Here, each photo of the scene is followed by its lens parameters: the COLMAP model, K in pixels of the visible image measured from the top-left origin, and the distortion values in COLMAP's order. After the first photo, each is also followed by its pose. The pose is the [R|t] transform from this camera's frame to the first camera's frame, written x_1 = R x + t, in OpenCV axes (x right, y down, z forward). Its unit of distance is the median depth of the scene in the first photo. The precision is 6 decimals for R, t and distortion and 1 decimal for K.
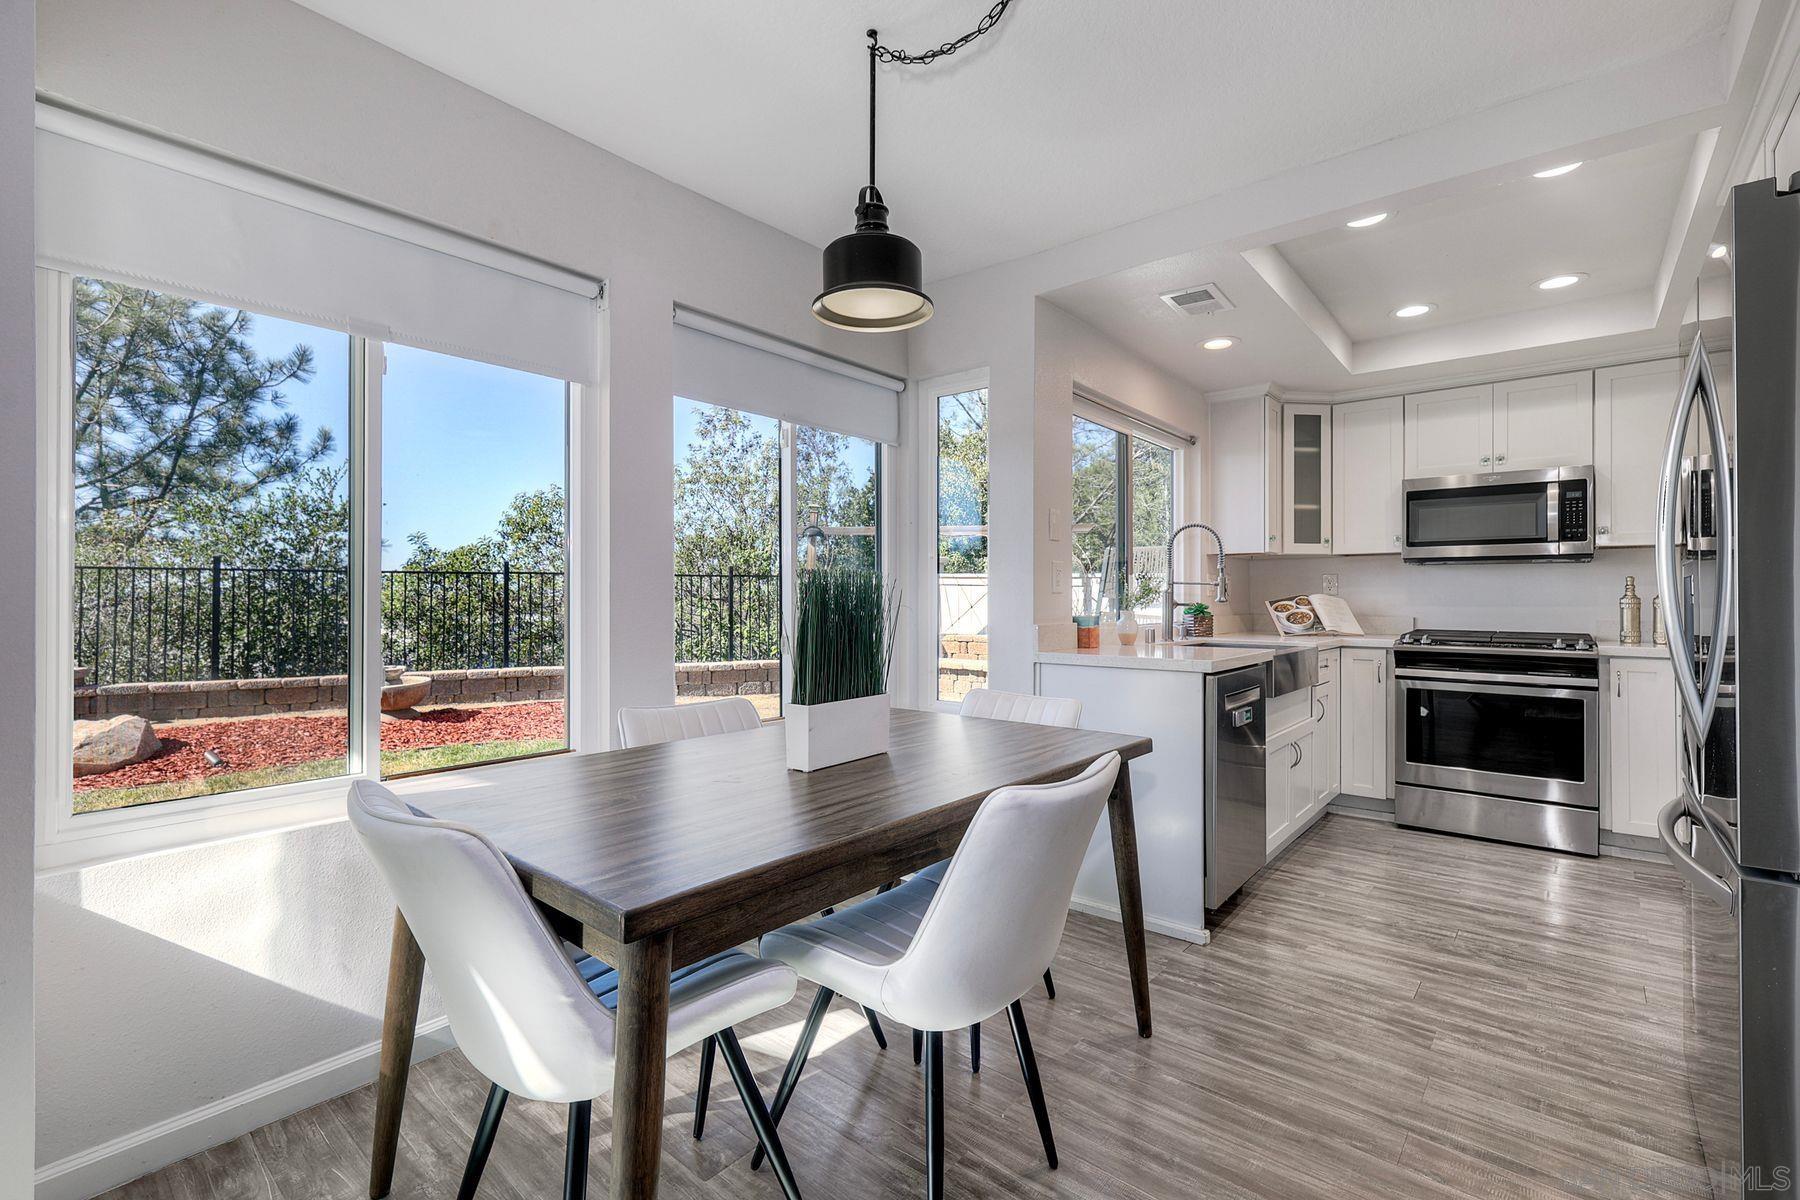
lens RADIAL K [[795.1, 0, 908.5], [0, 795.1, 596.1], [0, 0, 1]] dist [-0.001219, -0.000401]
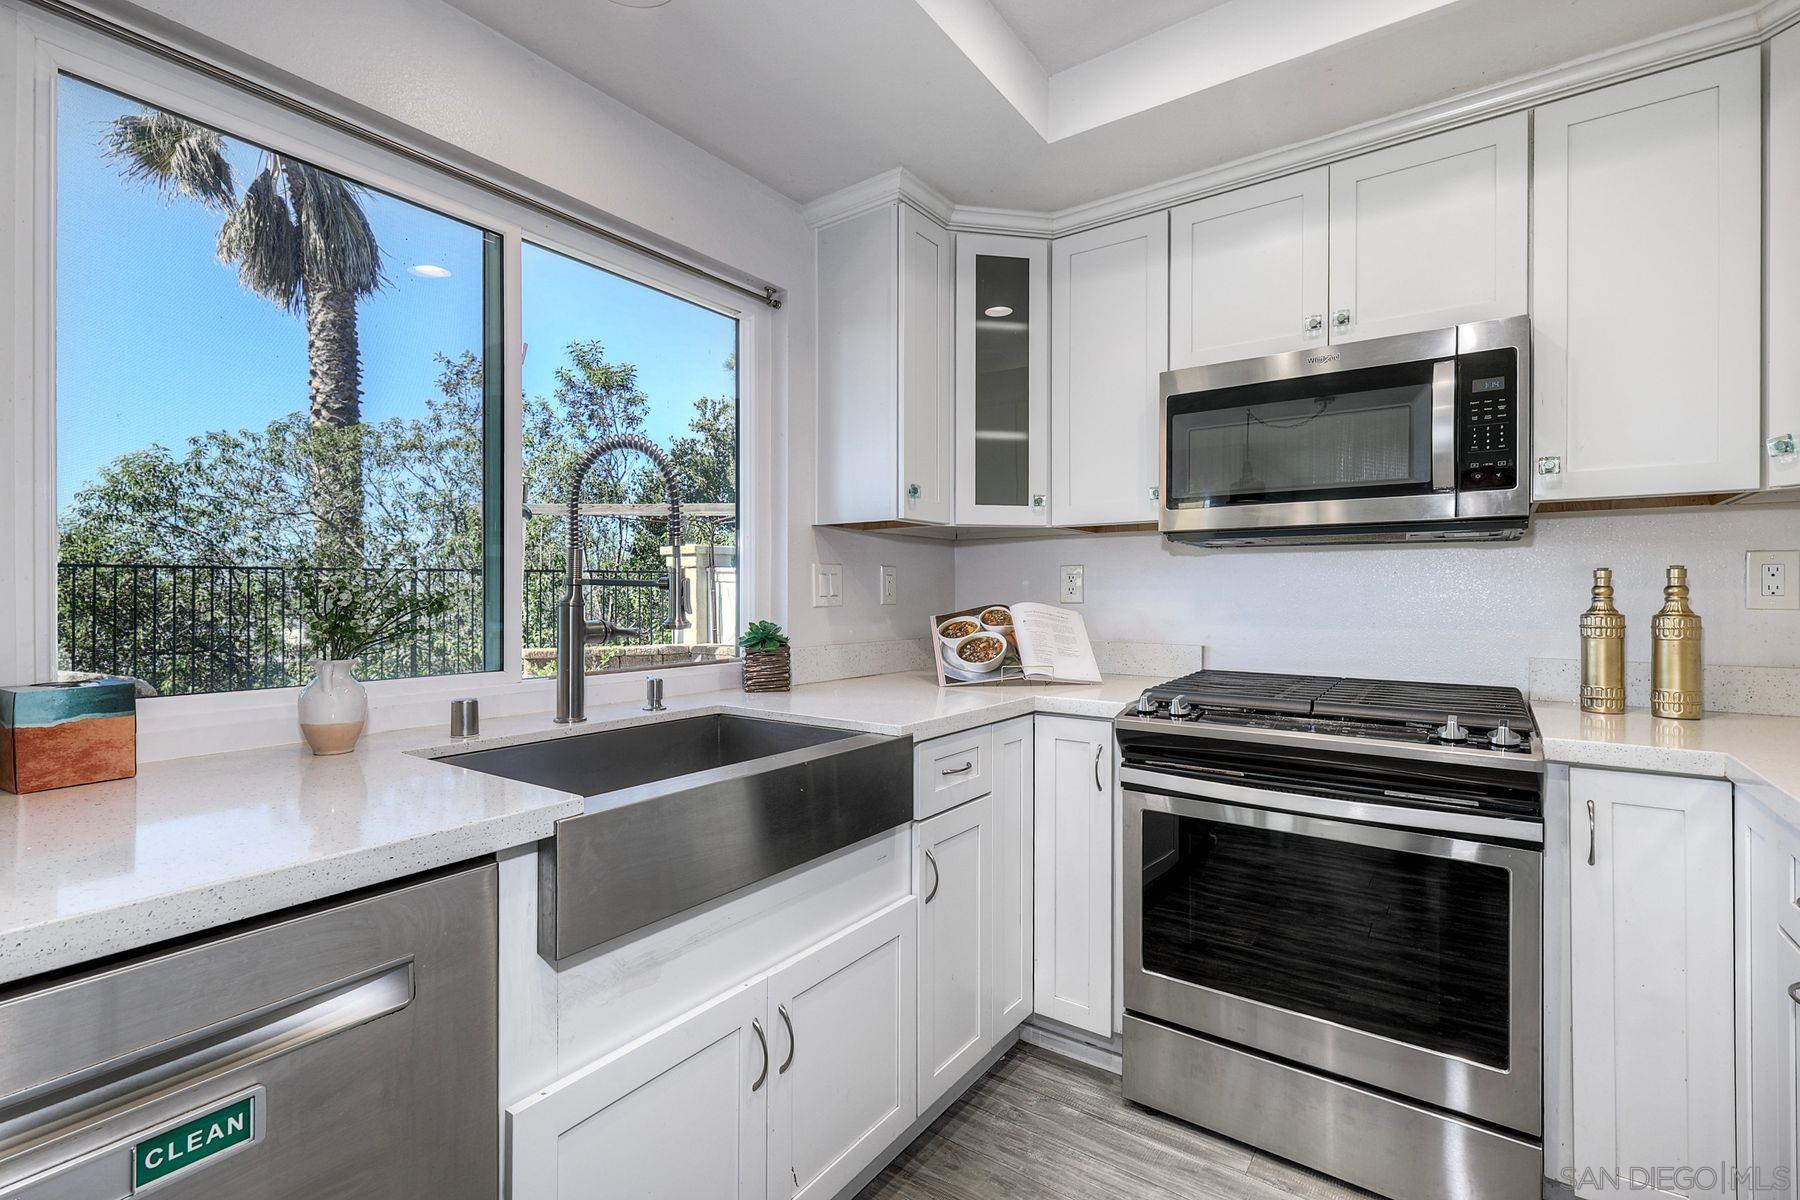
lens RADIAL K [[795.1, 0, 910.9], [0, 795.1, 592.5], [0, 0, 1]] dist [-0.001219, -0.000401]
pose [[0.998138, -0.005205, 0.060773, 0.462104], [0.004714, 0.999955, 0.008228, -0.015395], [-0.060813, -0.007926, 0.998118, 0.545006]]
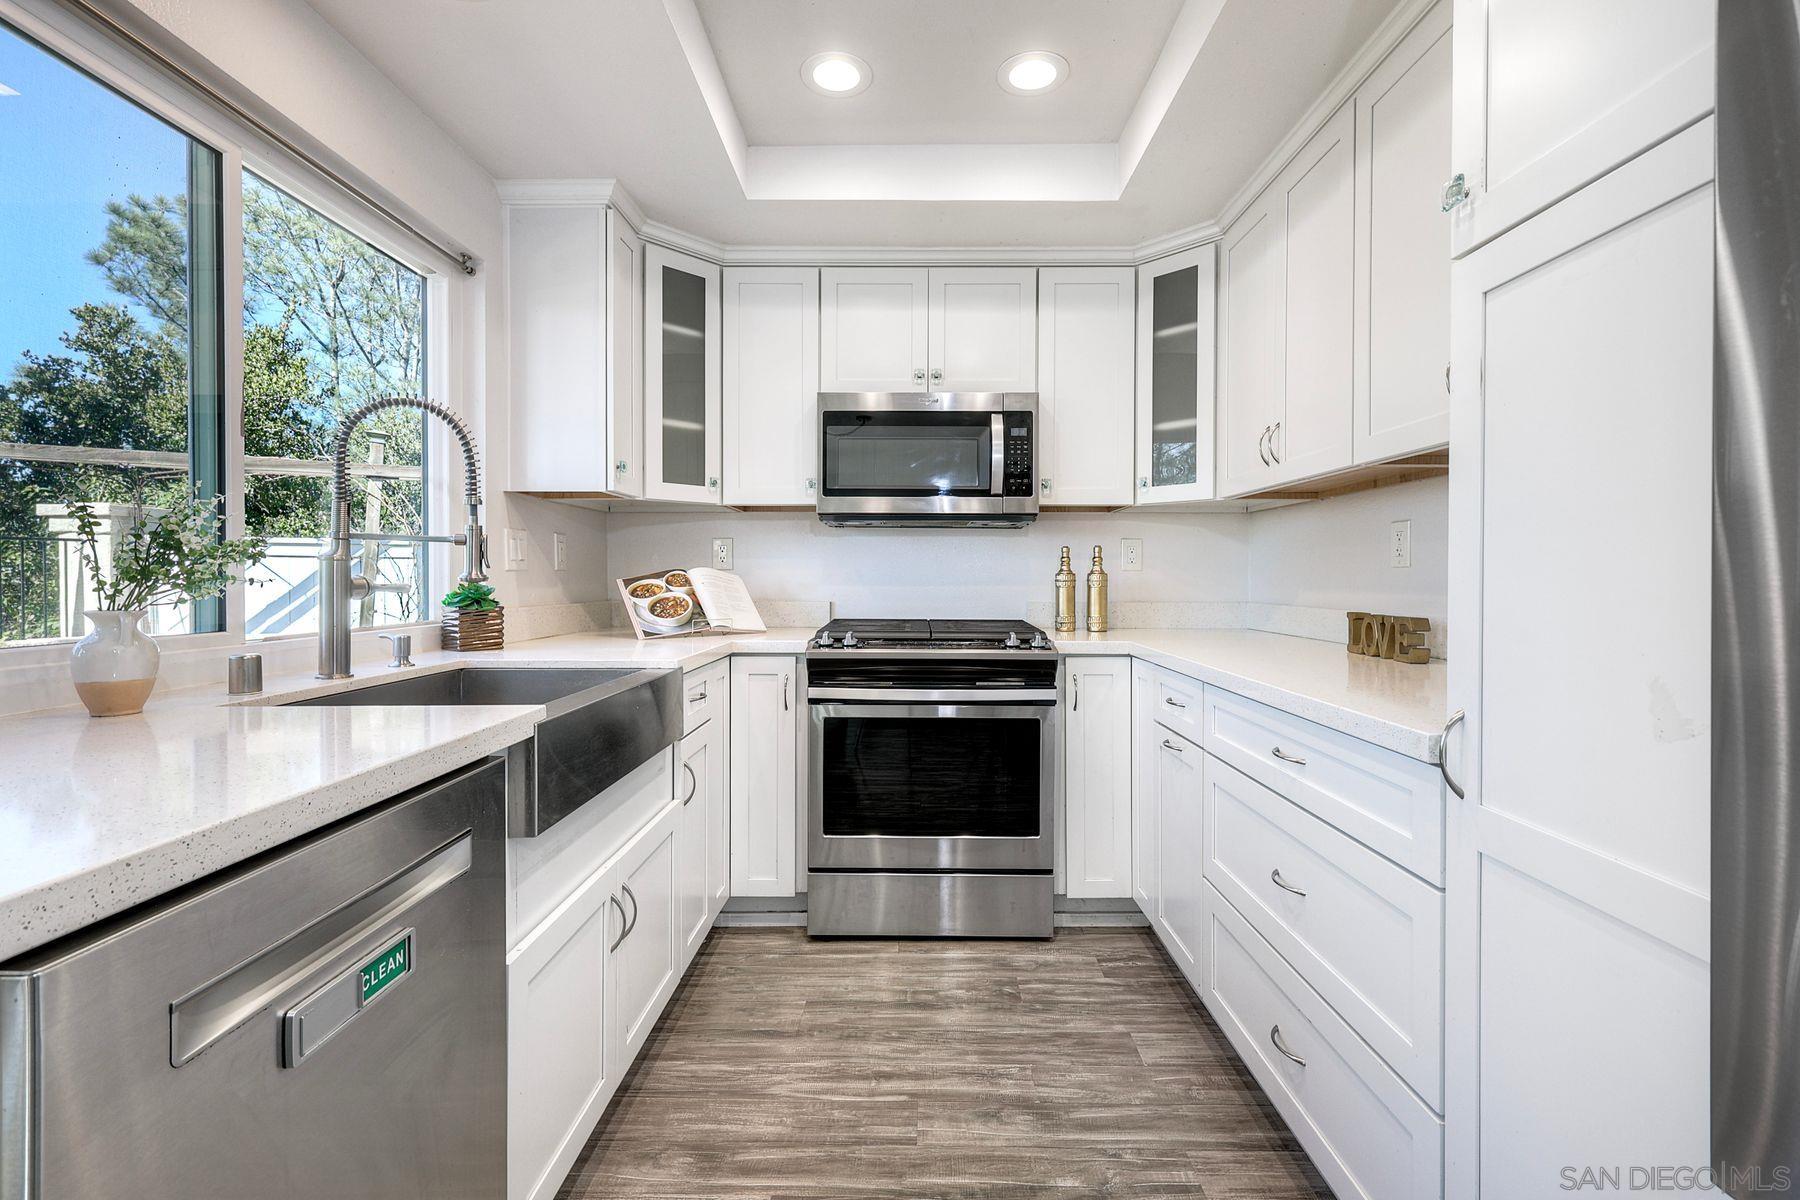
lens RADIAL K [[795.1, 0, 896.6], [0, 795.1, 580.7], [0, 0, 1]] dist [-0.001219, -0.000401]
pose [[0.785008, -0.007679, 0.619438, 0.283177], [-0.001858, 0.999889, 0.014750, -0.001829], [-0.619483, -0.012730, 0.784907, 0.471992]]
